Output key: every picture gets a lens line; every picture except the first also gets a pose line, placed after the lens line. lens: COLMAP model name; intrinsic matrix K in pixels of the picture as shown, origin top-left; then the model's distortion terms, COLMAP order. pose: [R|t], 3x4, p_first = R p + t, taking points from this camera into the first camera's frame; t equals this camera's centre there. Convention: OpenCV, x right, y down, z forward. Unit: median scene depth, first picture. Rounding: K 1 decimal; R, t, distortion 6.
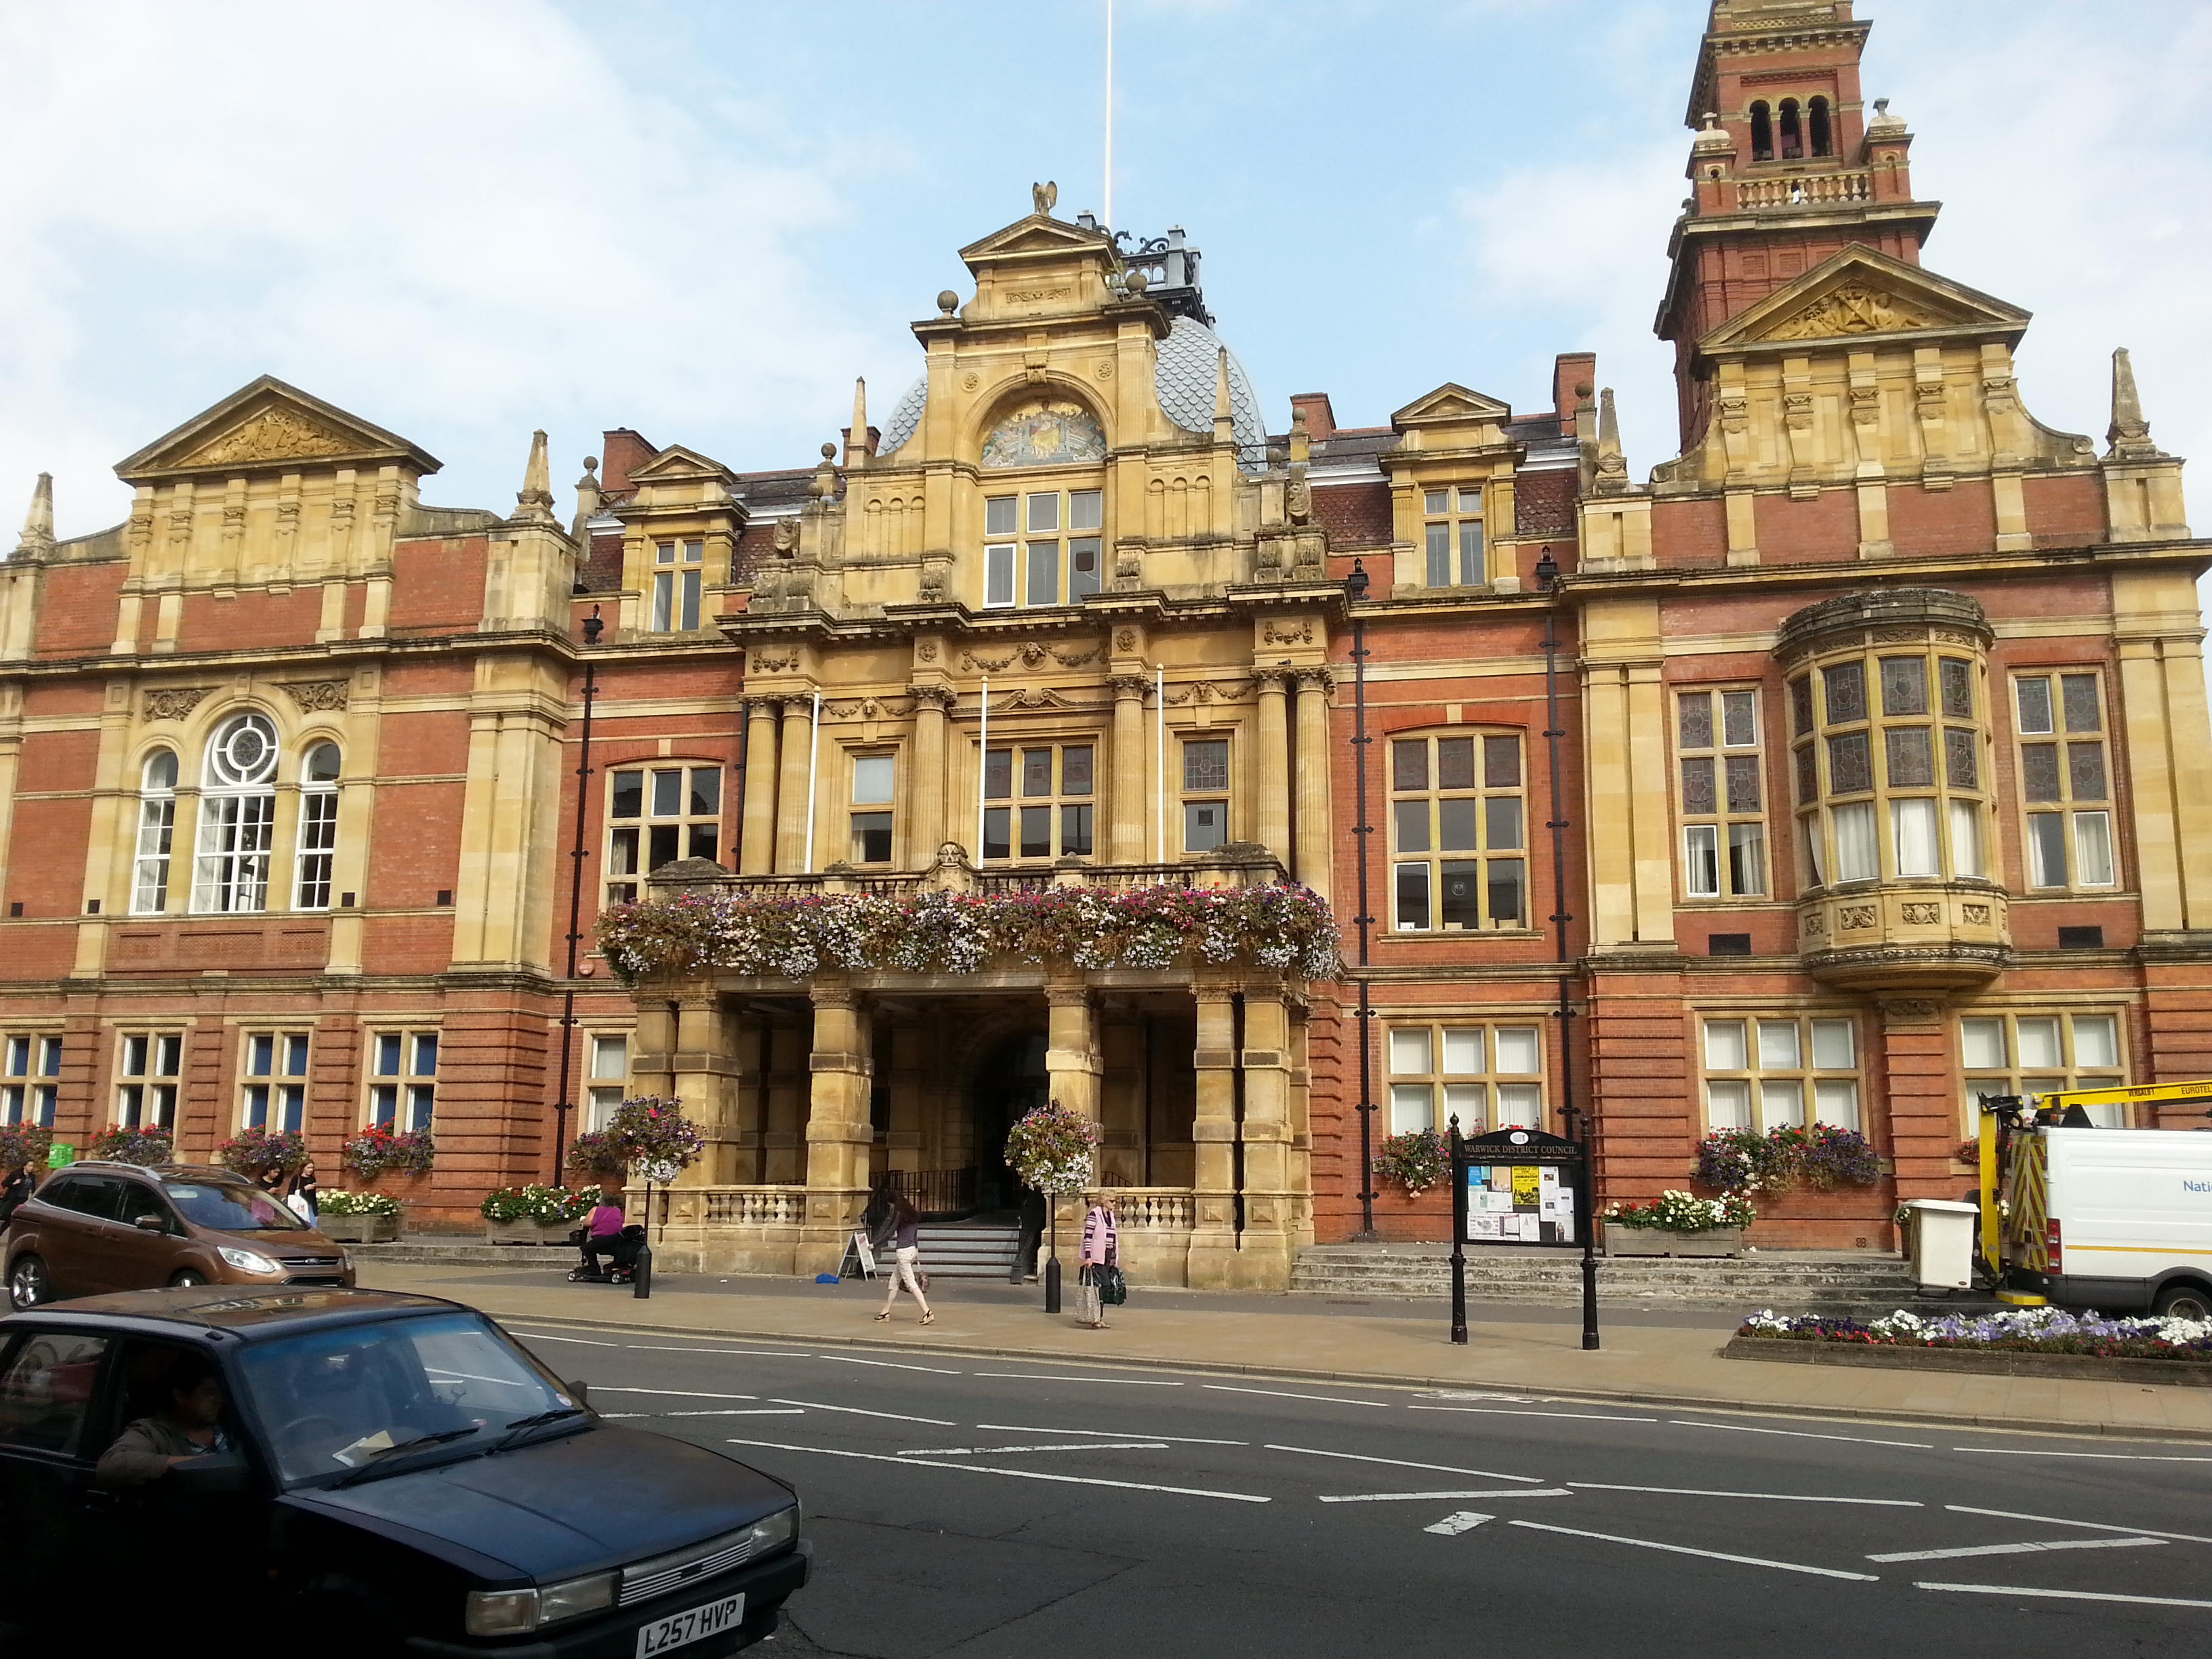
lens RADIAL K [[1823.0, 0, 1111.4], [0, 1823.0, 858.2], [0, 0, 1]] dist [0.045239, -0.122035]
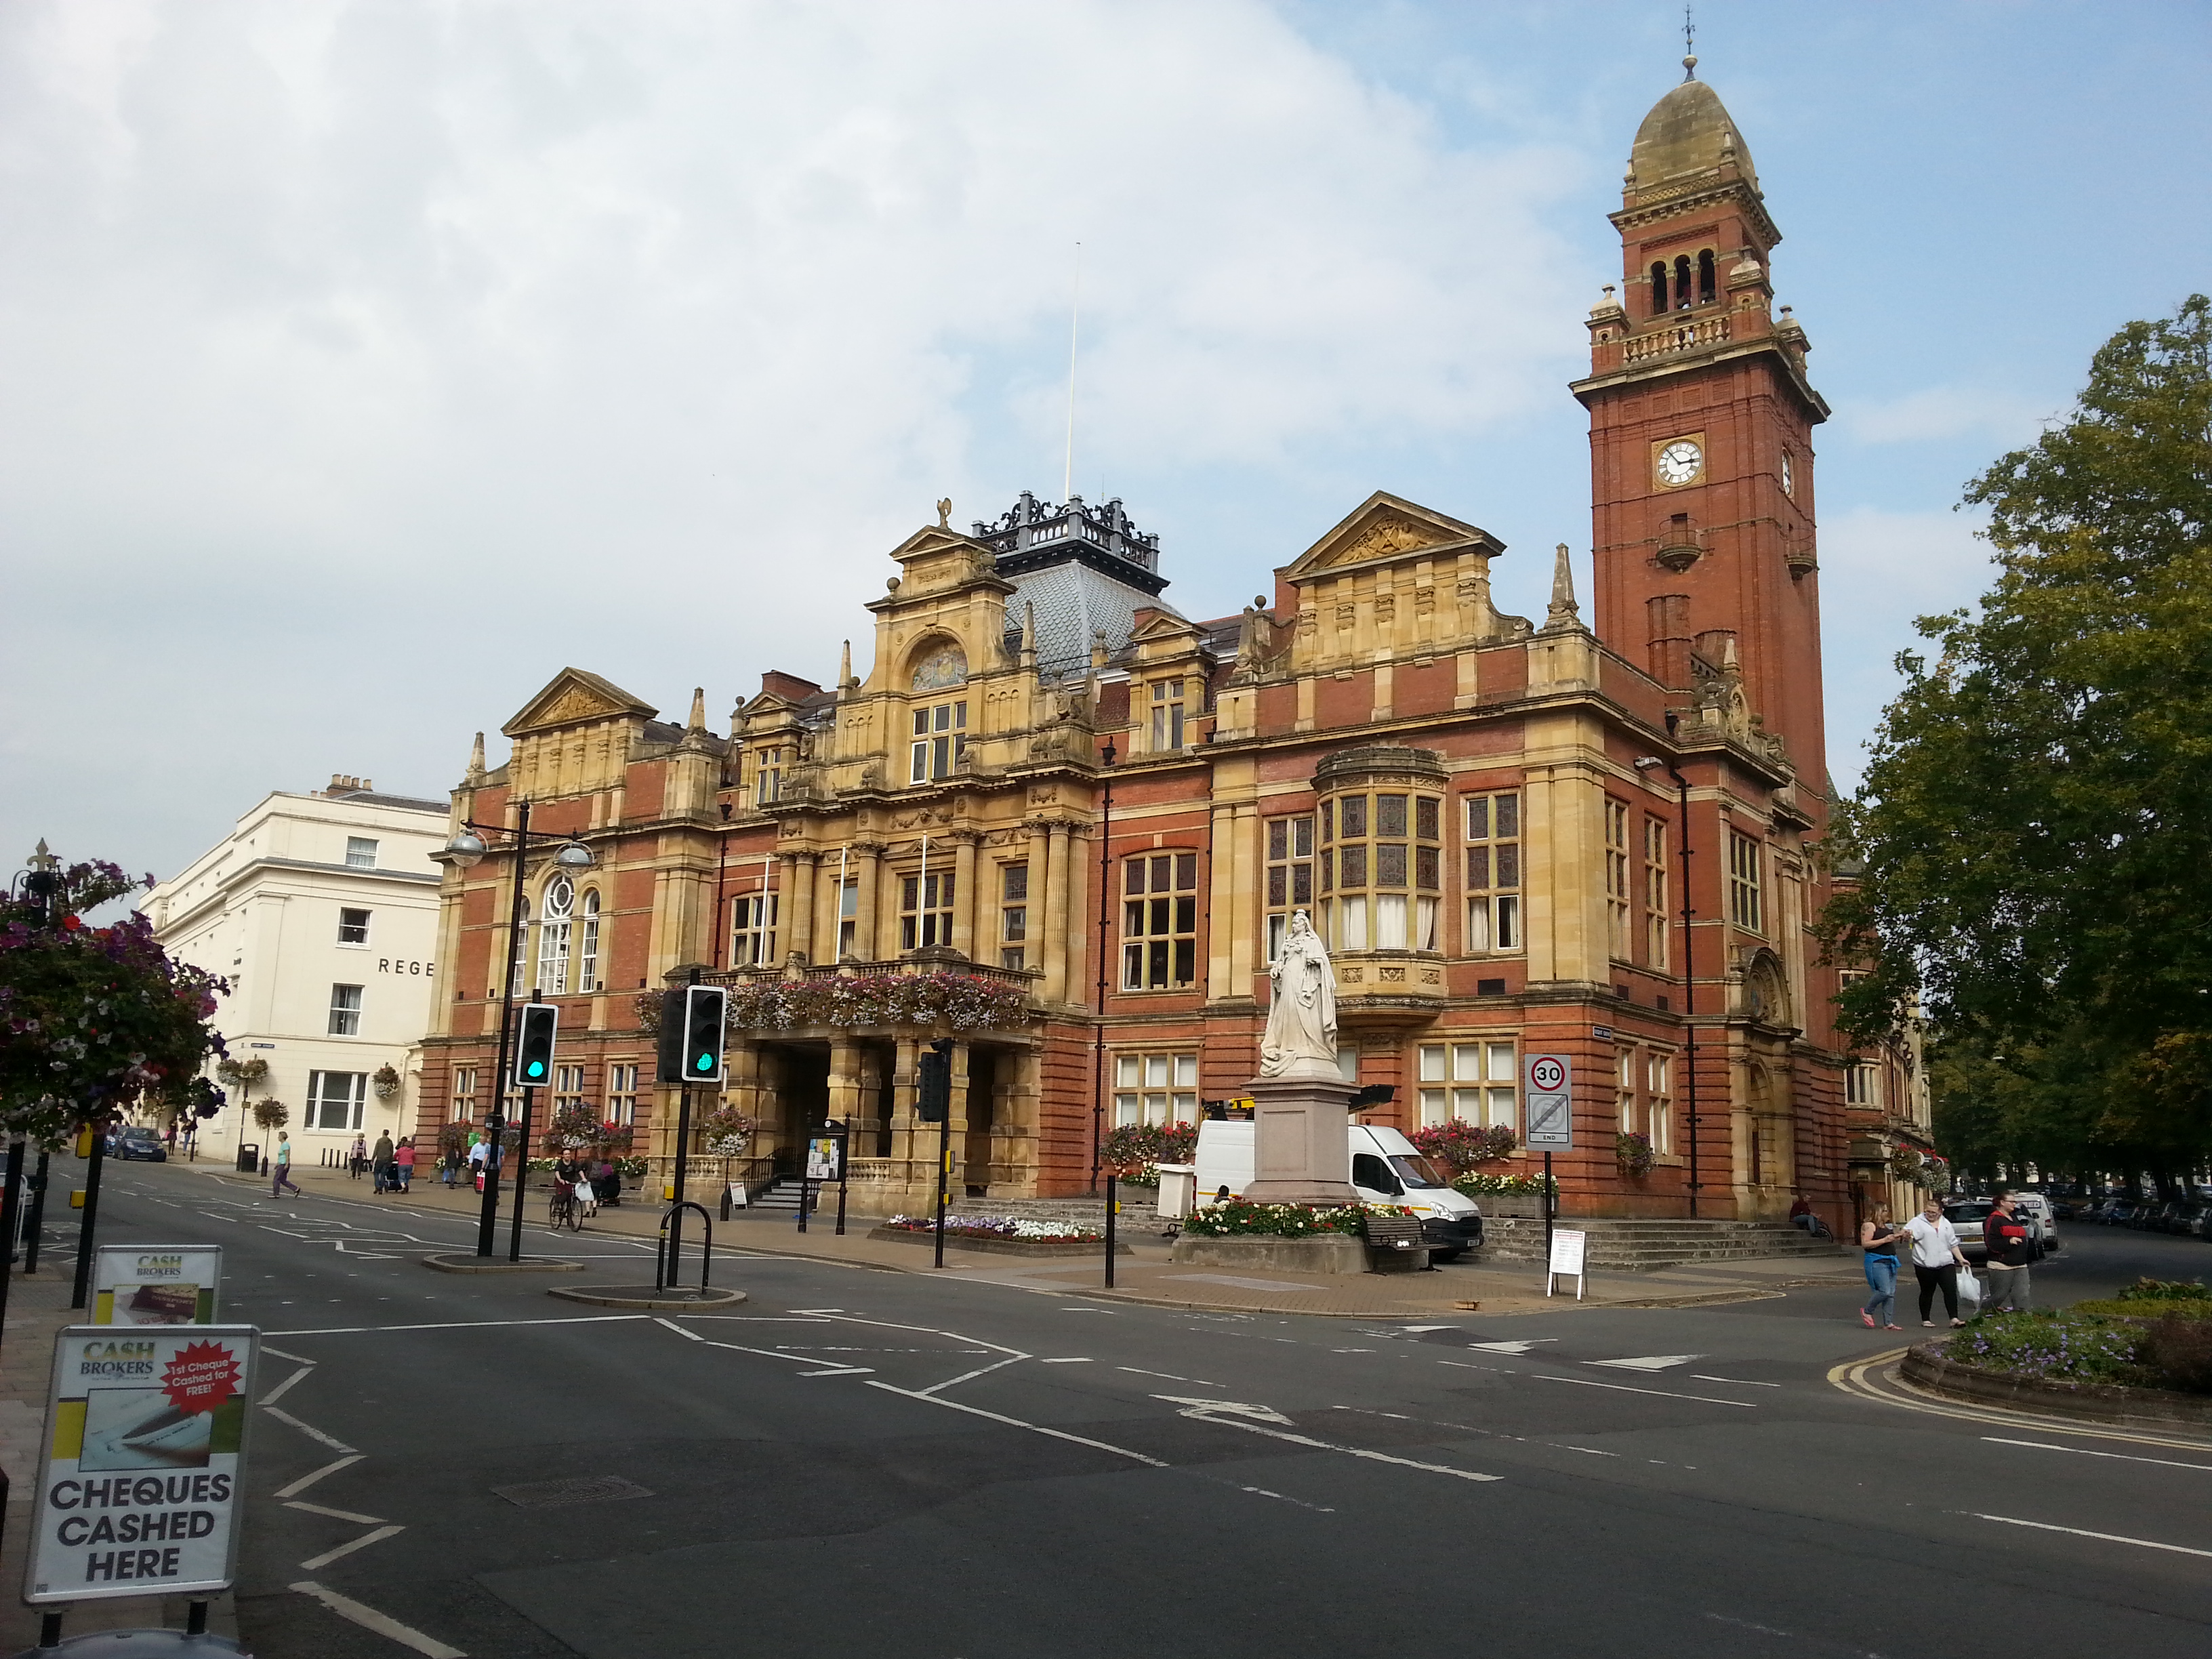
lens RADIAL K [[1823.0, 0, 1111.4], [0, 1823.0, 858.2], [0, 0, 1]] dist [0.045239, -0.122035]
pose [[0.908059, -0.057319, -0.414902, 0.750572], [0.055257, 0.998328, -0.016983, -0.041802], [0.415182, -0.007505, 0.909707, -0.341707]]
